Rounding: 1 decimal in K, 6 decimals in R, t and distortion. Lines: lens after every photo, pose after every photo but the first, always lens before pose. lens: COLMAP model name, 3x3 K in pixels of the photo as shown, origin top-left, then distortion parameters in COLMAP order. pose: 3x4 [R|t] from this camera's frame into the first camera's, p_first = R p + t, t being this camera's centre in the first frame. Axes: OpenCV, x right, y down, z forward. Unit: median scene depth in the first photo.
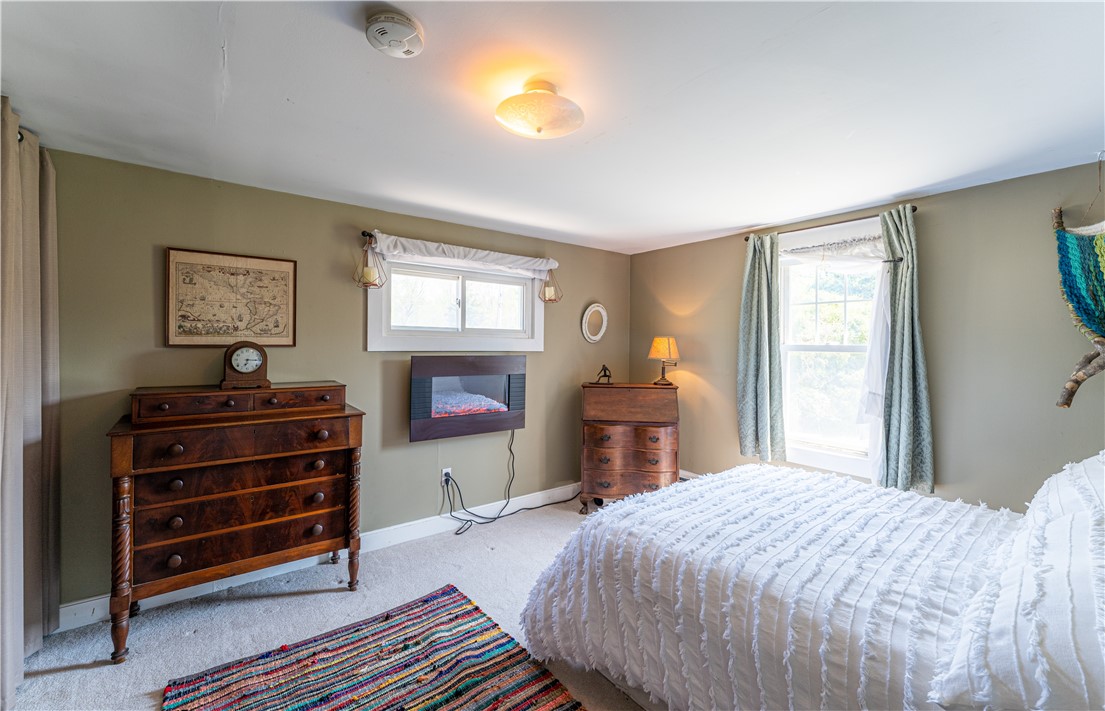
lens RADIAL K [[454.1, 0, 552.5], [0, 454.1, 355.5], [0, 0, 1]] dist [-0.000729, -0.000218]
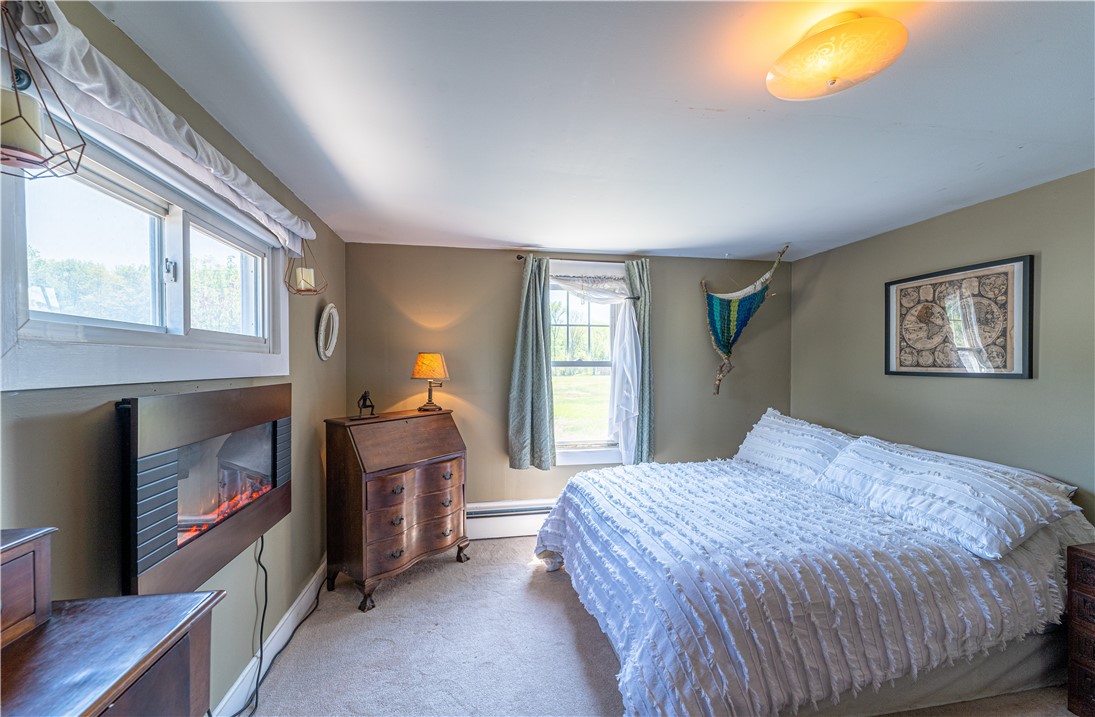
lens RADIAL K [[436.8, 0, 549.2], [0, 436.8, 376.3], [0, 0, 1]] dist [0.000906, 0.000105]
pose [[0.461090, -0.039235, 0.886486, -0.430227], [0.028240, 0.999165, 0.029534, -0.017867], [-0.886904, 0.011416, 0.461813, 0.506921]]
